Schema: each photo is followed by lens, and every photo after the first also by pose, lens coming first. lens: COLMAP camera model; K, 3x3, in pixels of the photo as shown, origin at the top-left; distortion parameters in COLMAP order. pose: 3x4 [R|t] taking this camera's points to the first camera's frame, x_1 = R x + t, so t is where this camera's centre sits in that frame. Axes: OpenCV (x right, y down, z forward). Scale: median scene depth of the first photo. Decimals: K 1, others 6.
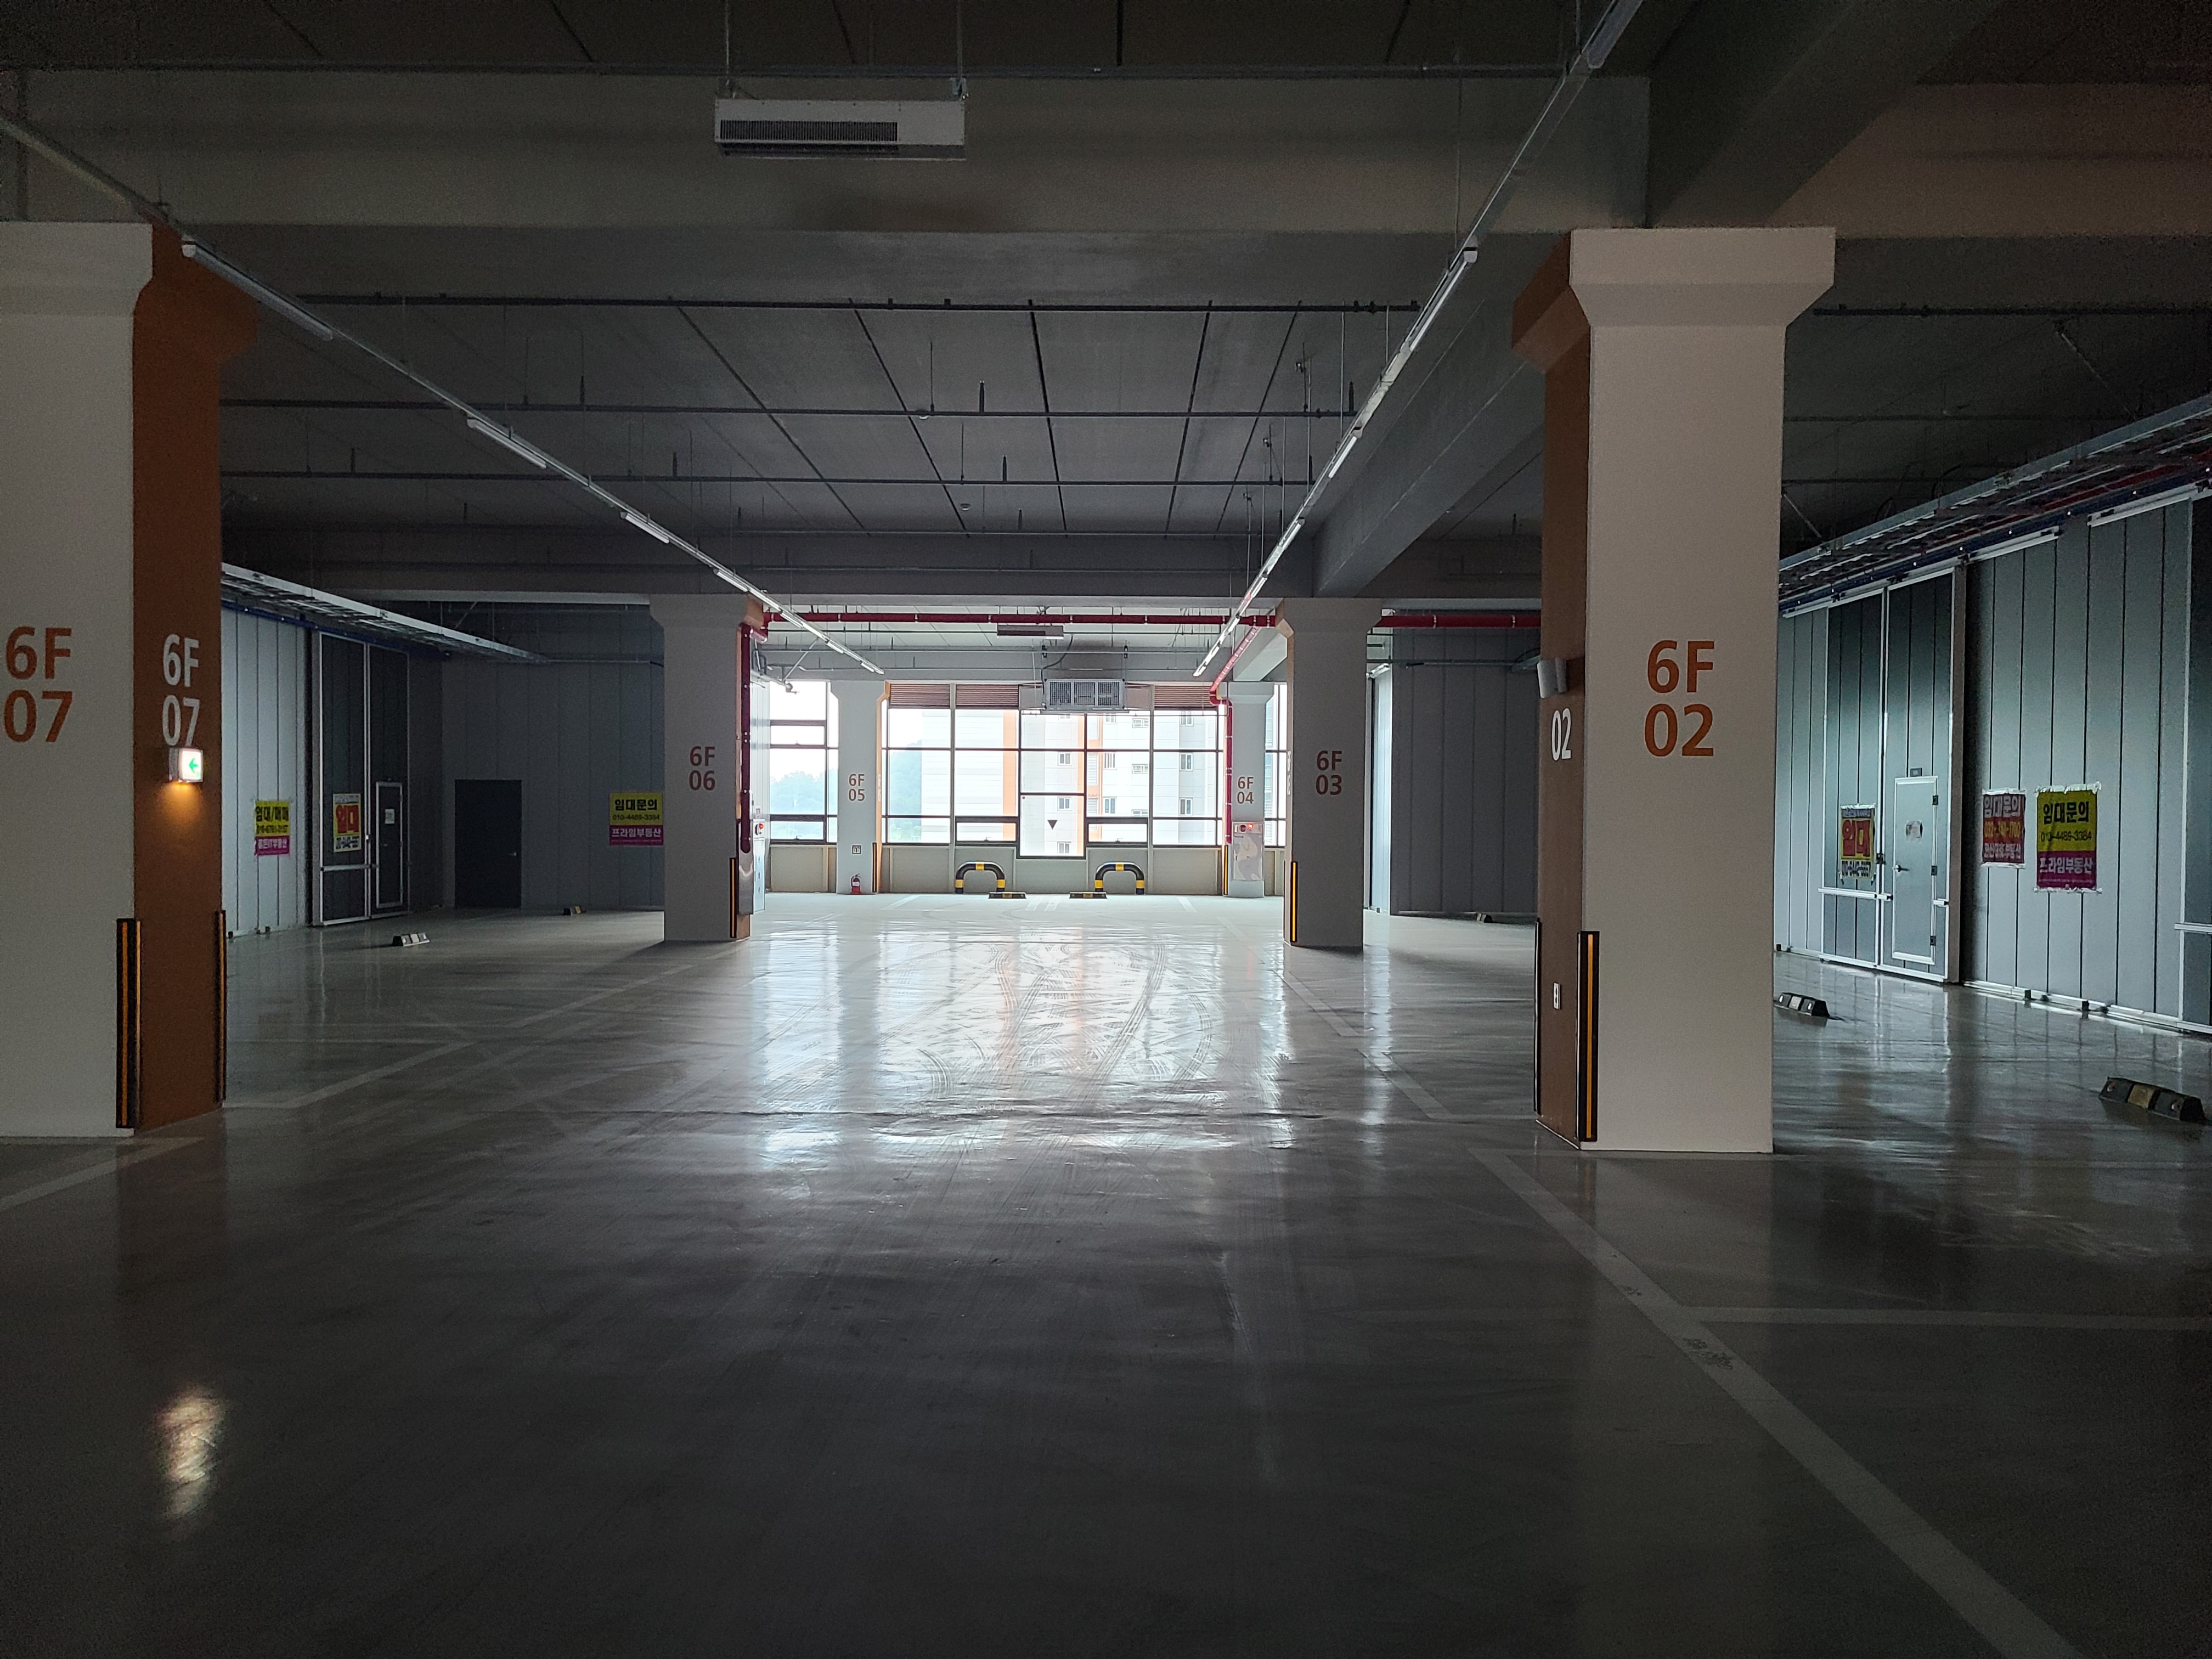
lens RADIAL K [[1650.4, 0, 1106.0], [0, 1650.4, 829.5], [0, 0, 1]] dist [0.095621, 0.000590]
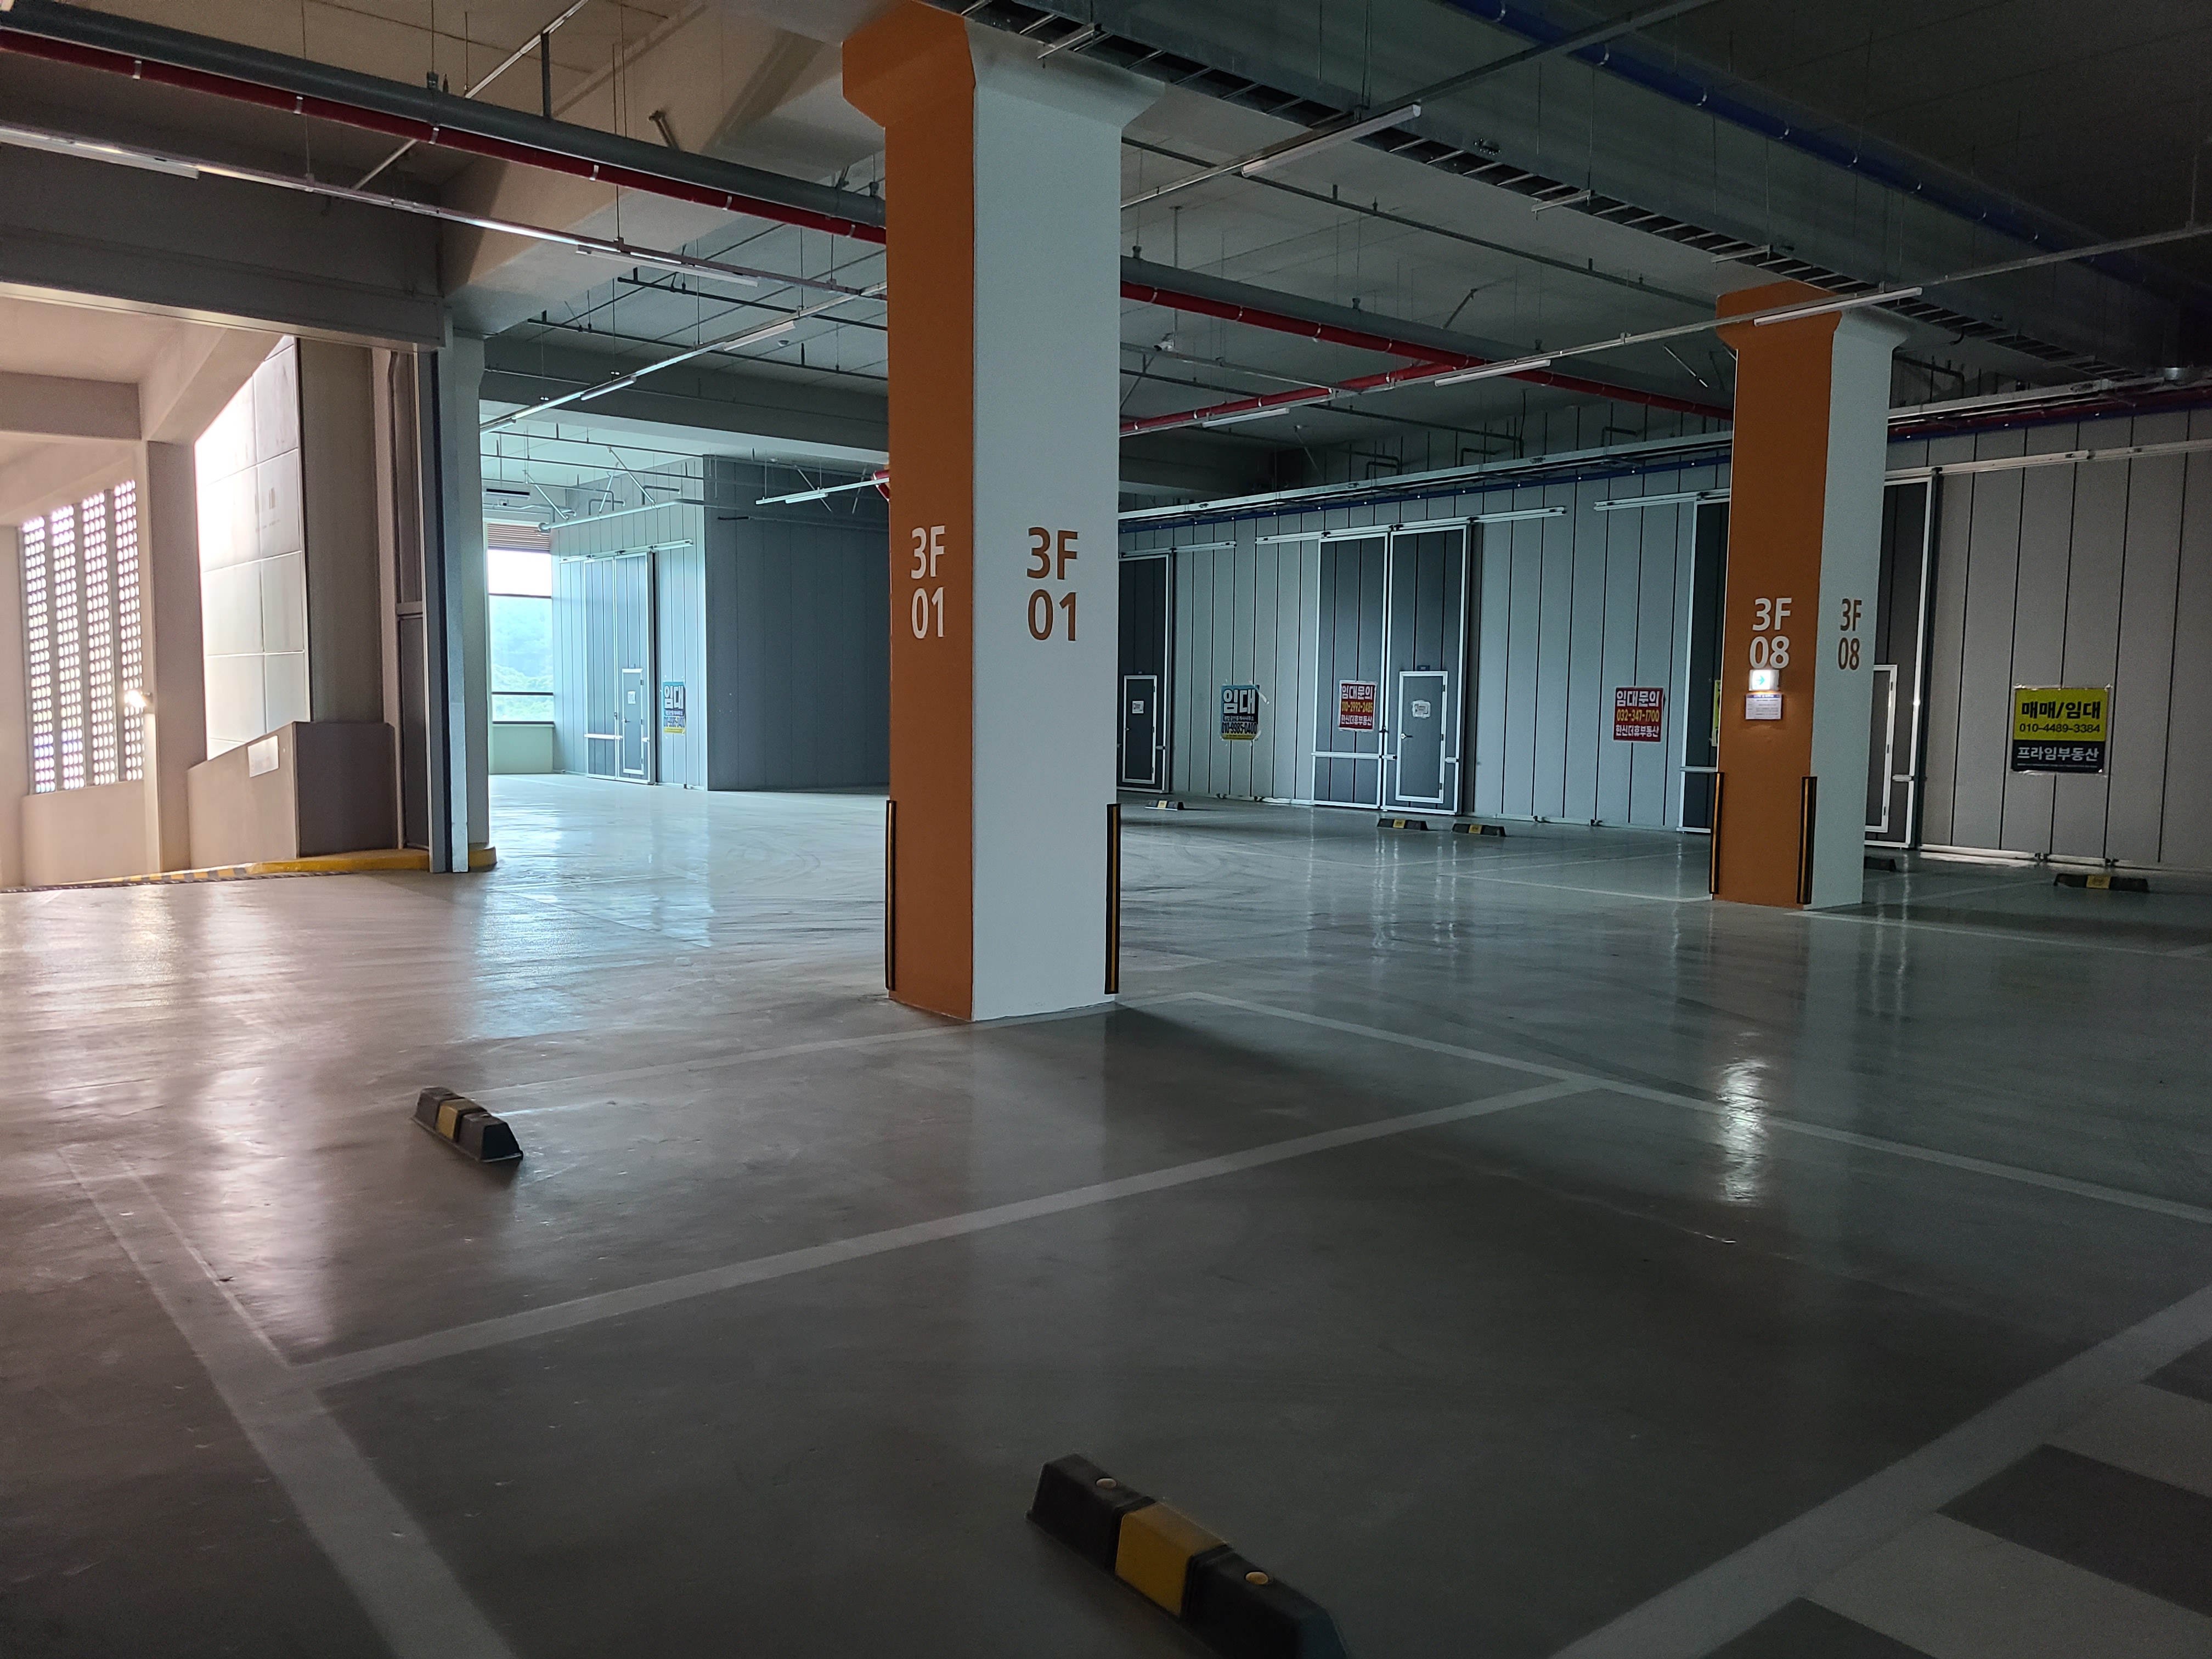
lens RADIAL K [[1642.3, 0, 1100.9], [0, 1642.3, 872.6], [0, 0, 1]] dist [0.067919, -0.002464]
pose [[0.779731, -0.065514, 0.622678, -0.841859], [0.000576, 0.994585, 0.103924, -0.009653], [-0.626115, -0.080674, 0.775546, 0.124574]]
